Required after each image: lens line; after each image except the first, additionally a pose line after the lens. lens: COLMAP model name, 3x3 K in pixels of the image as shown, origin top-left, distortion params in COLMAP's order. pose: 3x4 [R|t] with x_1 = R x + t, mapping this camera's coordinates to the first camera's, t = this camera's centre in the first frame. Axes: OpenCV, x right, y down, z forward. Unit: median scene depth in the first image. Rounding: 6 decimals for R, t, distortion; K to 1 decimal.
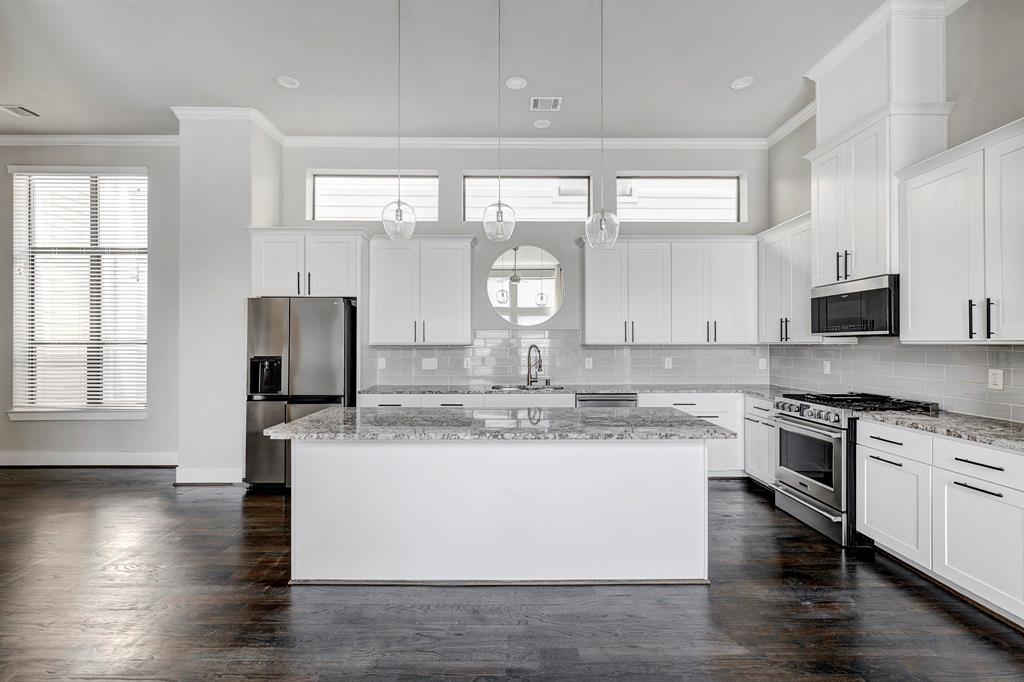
lens RADIAL K [[420.6, 0, 512.0], [0, 420.6, 341.0], [0, 0, 1]] dist [-0.001348, -0.000402]
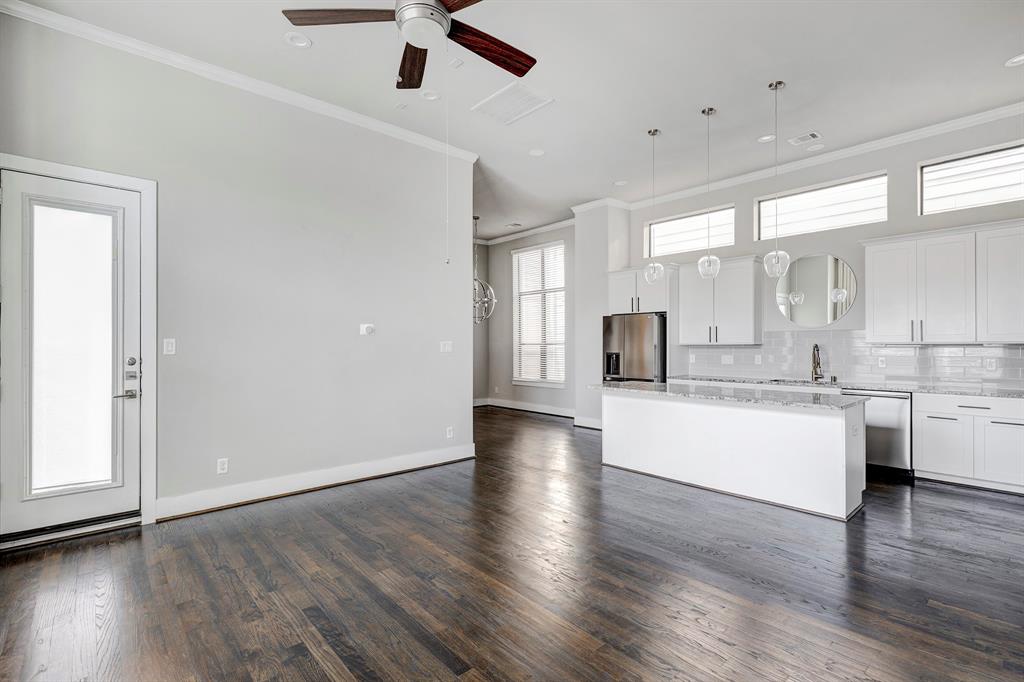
lens RADIAL K [[506.4, 0, 512.0], [0, 506.4, 341.0], [0, 0, 1]] dist [-0.000490, -0.000121]
pose [[0.639816, -0.006725, -0.768499, 0.652474], [0.006665, 0.999973, -0.003202, -0.001162], [0.768499, -0.003073, 0.639843, -0.541210]]
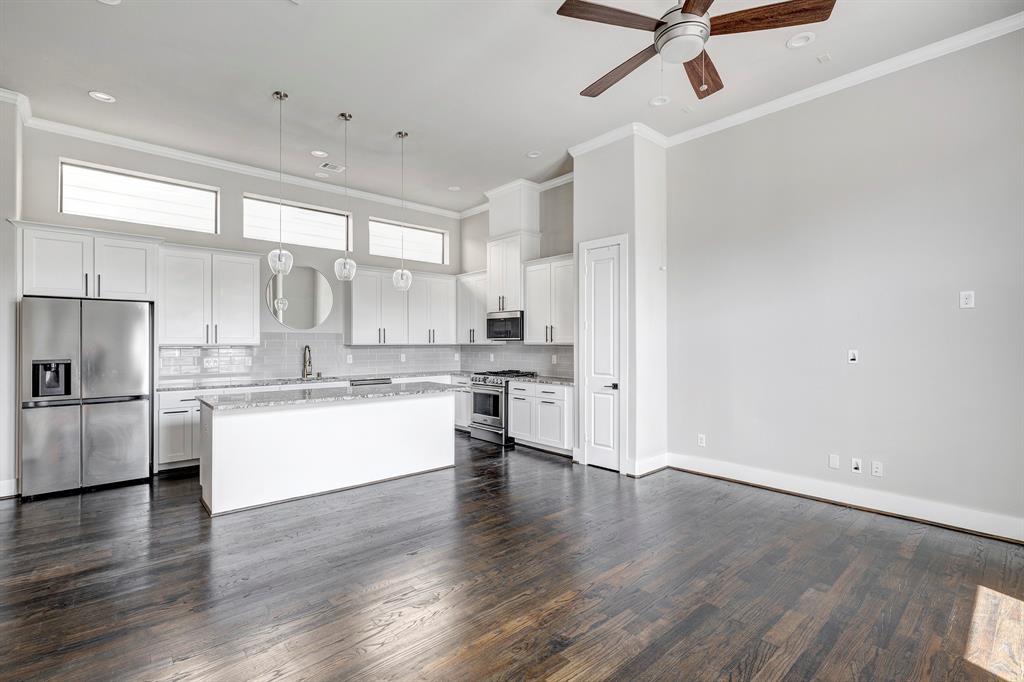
lens RADIAL K [[476.0, 0, 512.0], [0, 476.0, 341.0], [0, 0, 1]] dist [-0.001181, -0.000345]
pose [[0.738059, 0.002133, 0.674733, -0.535156], [-0.002834, 0.999996, -0.000060, -0.007053], [-0.674731, -0.001868, 0.738062, -0.527854]]
